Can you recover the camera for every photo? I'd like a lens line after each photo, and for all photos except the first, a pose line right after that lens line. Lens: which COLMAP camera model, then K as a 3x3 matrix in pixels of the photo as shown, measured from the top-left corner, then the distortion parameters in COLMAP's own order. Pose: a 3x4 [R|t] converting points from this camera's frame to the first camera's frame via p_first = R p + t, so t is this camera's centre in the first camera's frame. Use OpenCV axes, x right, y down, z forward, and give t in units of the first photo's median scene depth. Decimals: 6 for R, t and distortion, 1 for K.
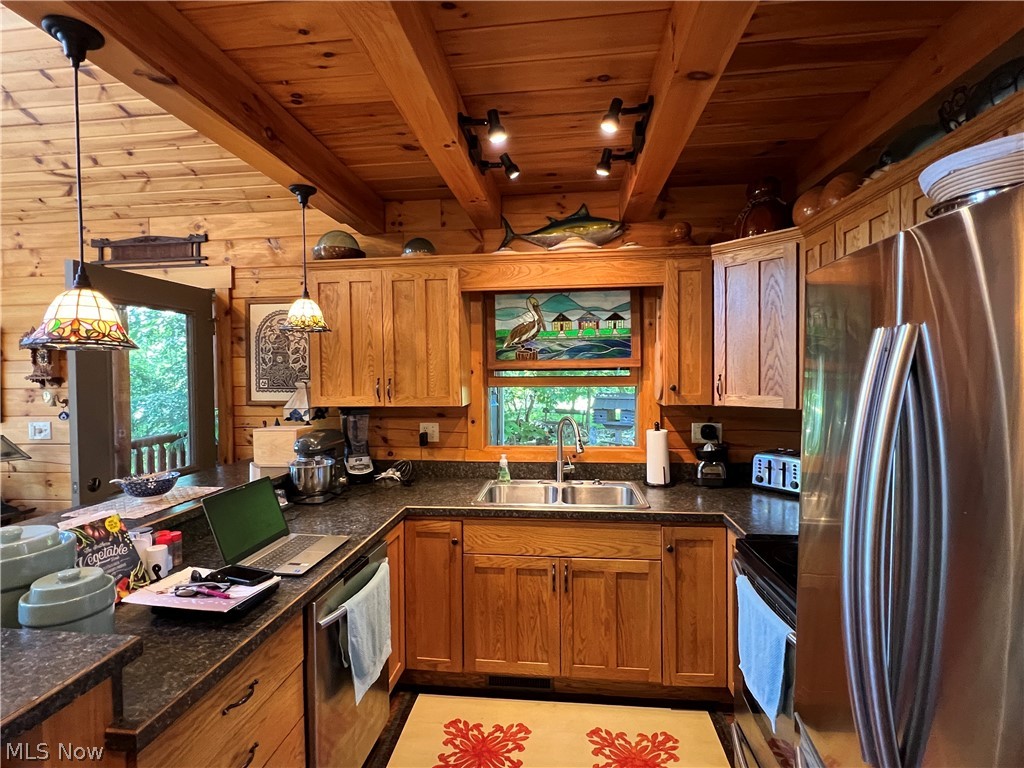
lens RADIAL K [[517.0, 0, 508.5], [0, 517.0, 383.1], [0, 0, 1]] dist [-0.000706, -0.000626]
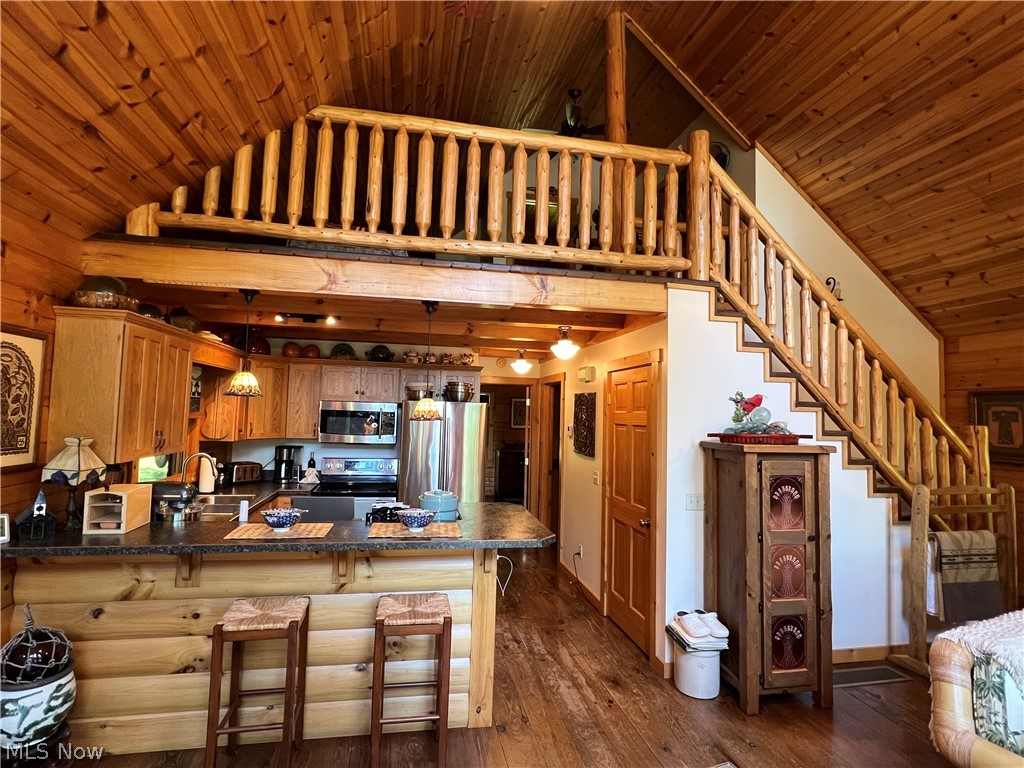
lens RADIAL K [[517.0, 0, 508.5], [0, 517.0, 383.1], [0, 0, 1]] dist [-0.000706, -0.000626]
pose [[-0.305545, 0.054518, 0.950616, -1.471935], [-0.001142, 0.998338, -0.057622, -0.046551], [-0.952177, -0.018692, -0.304975, 0.600443]]
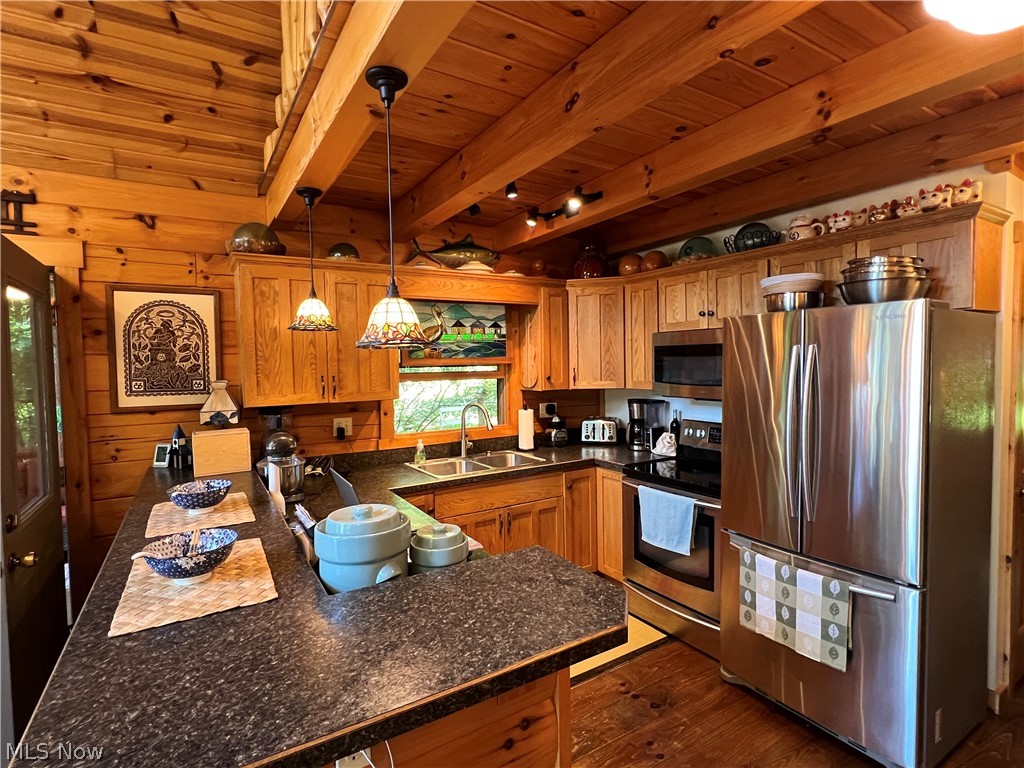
lens RADIAL K [[517.0, 0, 508.5], [0, 517.0, 383.1], [0, 0, 1]] dist [-0.000706, -0.000626]
pose [[0.782095, -0.029353, 0.622468, -0.580351], [0.028125, 0.999535, 0.011796, 0.003204], [-0.622525, 0.008281, 0.782556, -0.036671]]
